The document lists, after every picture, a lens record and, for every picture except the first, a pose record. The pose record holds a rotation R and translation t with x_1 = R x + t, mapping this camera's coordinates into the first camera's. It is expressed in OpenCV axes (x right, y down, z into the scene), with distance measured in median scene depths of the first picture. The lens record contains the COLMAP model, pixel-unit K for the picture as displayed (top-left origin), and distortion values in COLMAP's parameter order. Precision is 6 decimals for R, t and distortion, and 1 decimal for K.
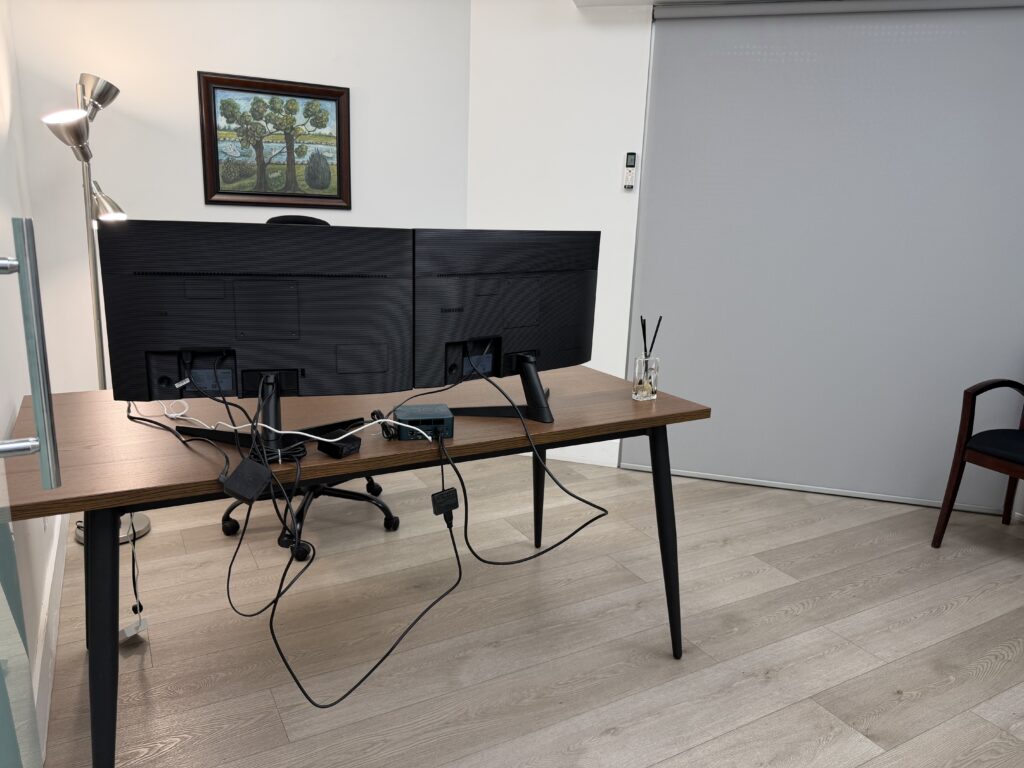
lens RADIAL K [[725.9, 0, 512.6], [0, 725.9, 382.8], [0, 0, 1]] dist [0.017334, -0.023389]
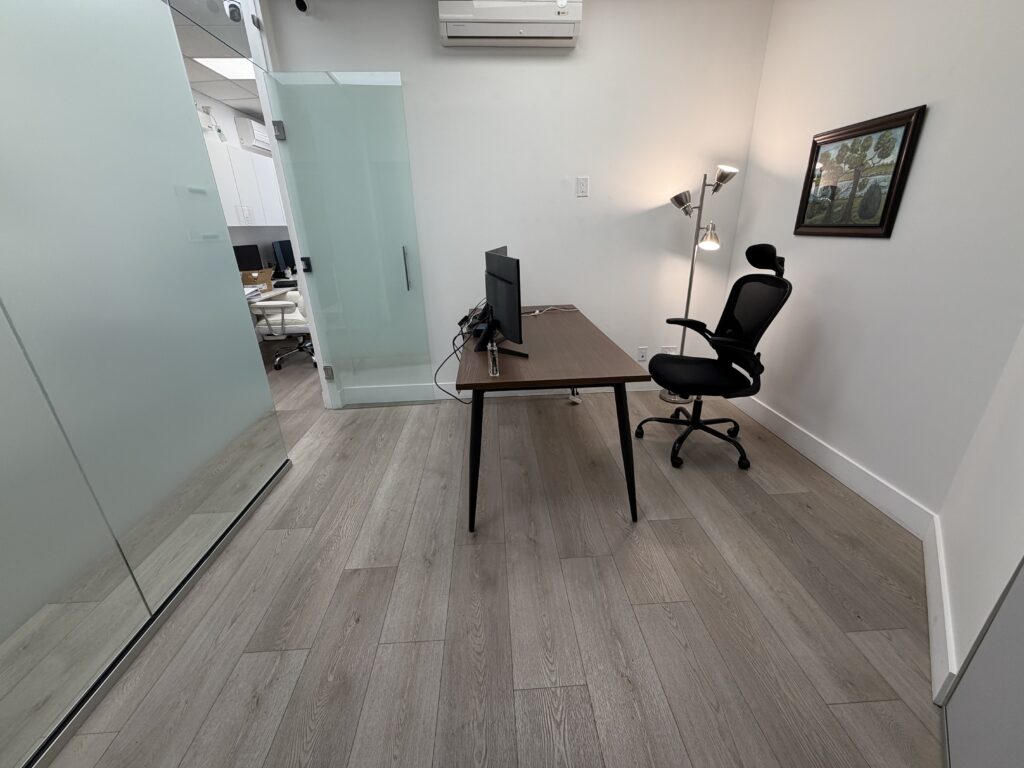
lens RADIAL K [[406.6, 0, 513.7], [0, 406.6, 380.6], [0, 0, 1]] dist [0.000275, 0.000301]
pose [[-0.435163, 0.305603, -0.846900, 0.577801], [-0.190440, 0.888108, 0.418327, -0.215824], [0.879981, 0.343324, -0.328272, 0.858096]]
